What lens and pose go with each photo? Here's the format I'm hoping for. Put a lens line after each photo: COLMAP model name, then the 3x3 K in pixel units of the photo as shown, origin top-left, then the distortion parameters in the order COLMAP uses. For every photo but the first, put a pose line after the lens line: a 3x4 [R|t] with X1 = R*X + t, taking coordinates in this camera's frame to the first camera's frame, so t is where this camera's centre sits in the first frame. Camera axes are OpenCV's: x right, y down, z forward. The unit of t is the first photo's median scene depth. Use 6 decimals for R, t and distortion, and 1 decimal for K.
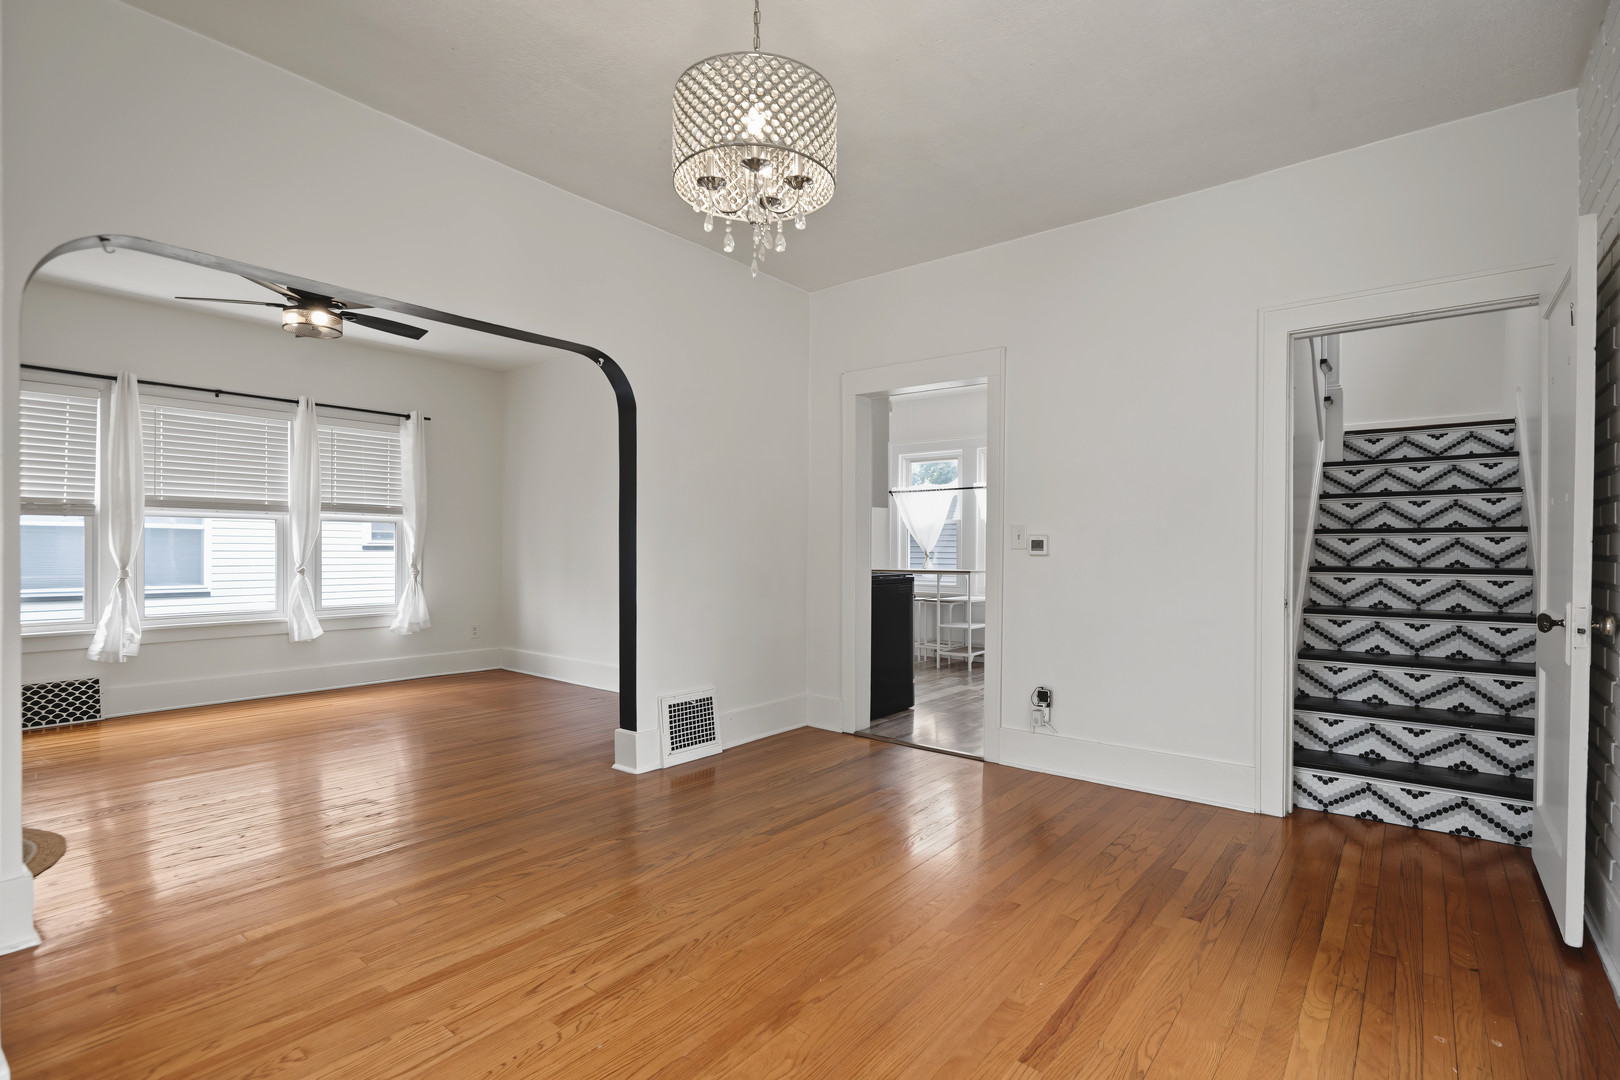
lens RADIAL K [[744.2, 0, 803.6], [0, 744.2, 547.4], [0, 0, 1]] dist [0.000018, -0.000206]
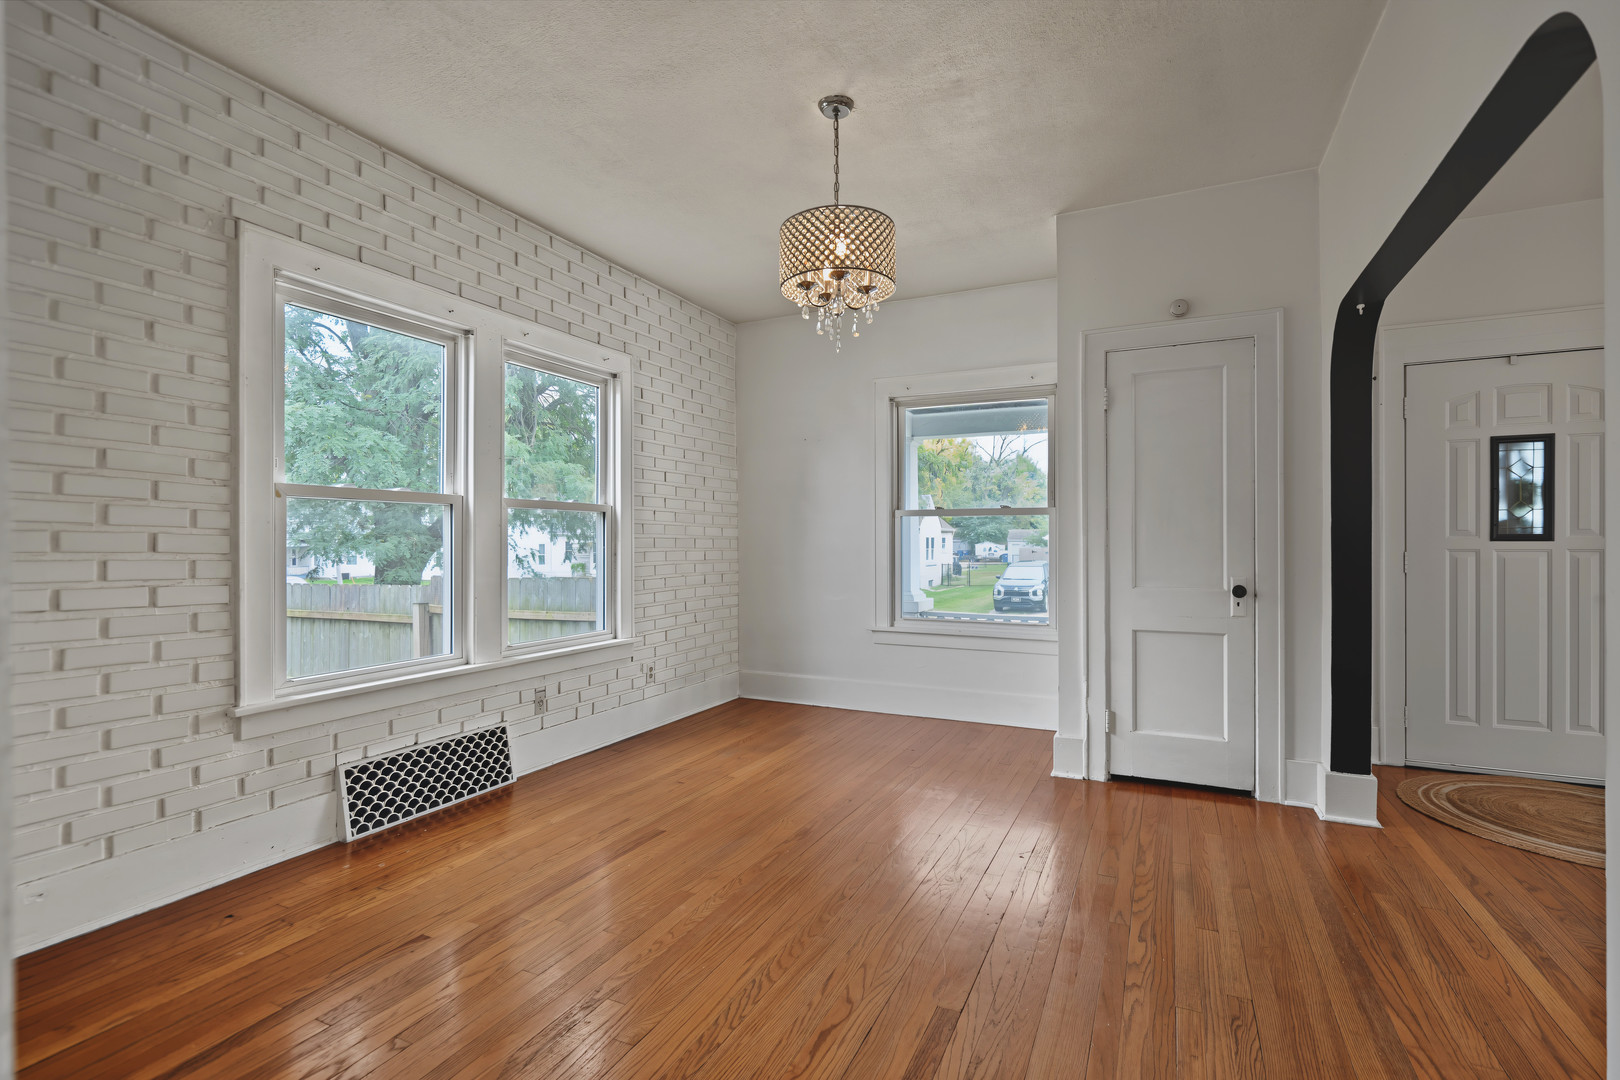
lens RADIAL K [[744.2, 0, 821.3], [0, 744.2, 542.0], [0, 0, 1]] dist [0.000018, -0.000206]
pose [[0.971279, -0.017442, 0.237305, -0.701692], [0.020627, 0.999727, -0.010942, 0.006780], [-0.237050, 0.015522, 0.971374, 0.175917]]
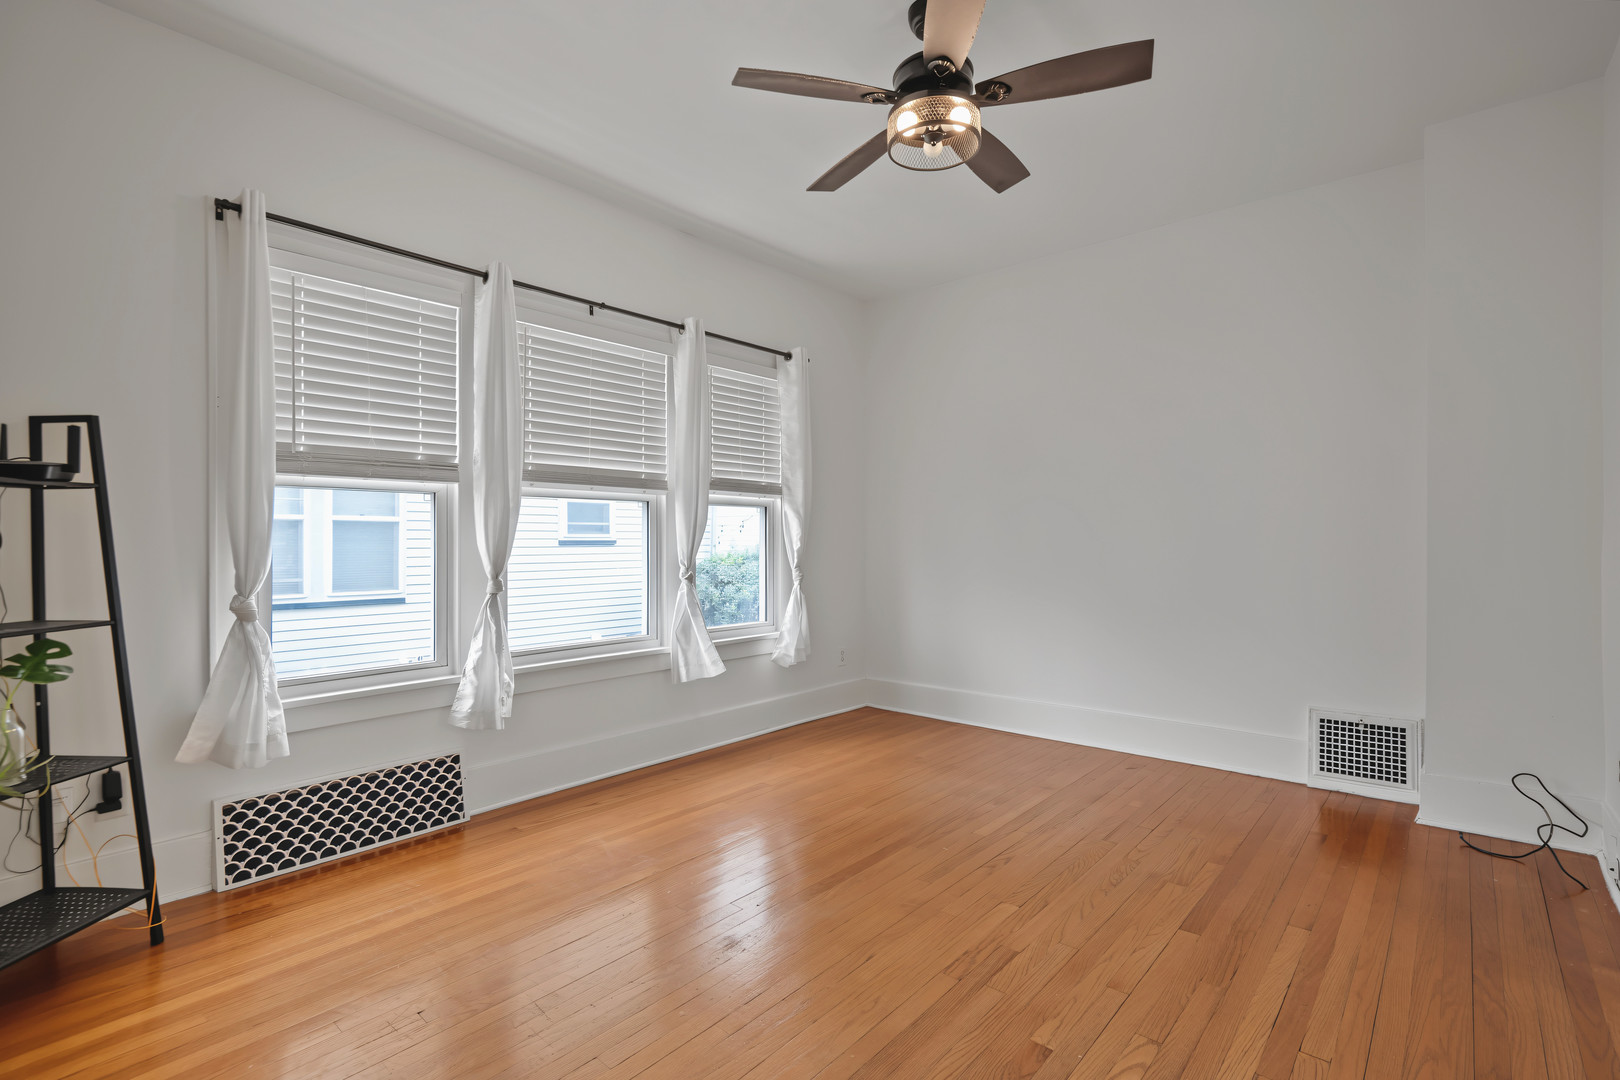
lens RADIAL K [[744.2, 0, 805.6], [0, 744.2, 533.7], [0, 0, 1]] dist [0.000018, -0.000206]
pose [[0.999032, -0.007728, -0.043295, -0.540166], [0.007374, 0.999938, -0.008342, -0.001720], [0.043356, 0.008015, 0.999028, 0.331532]]
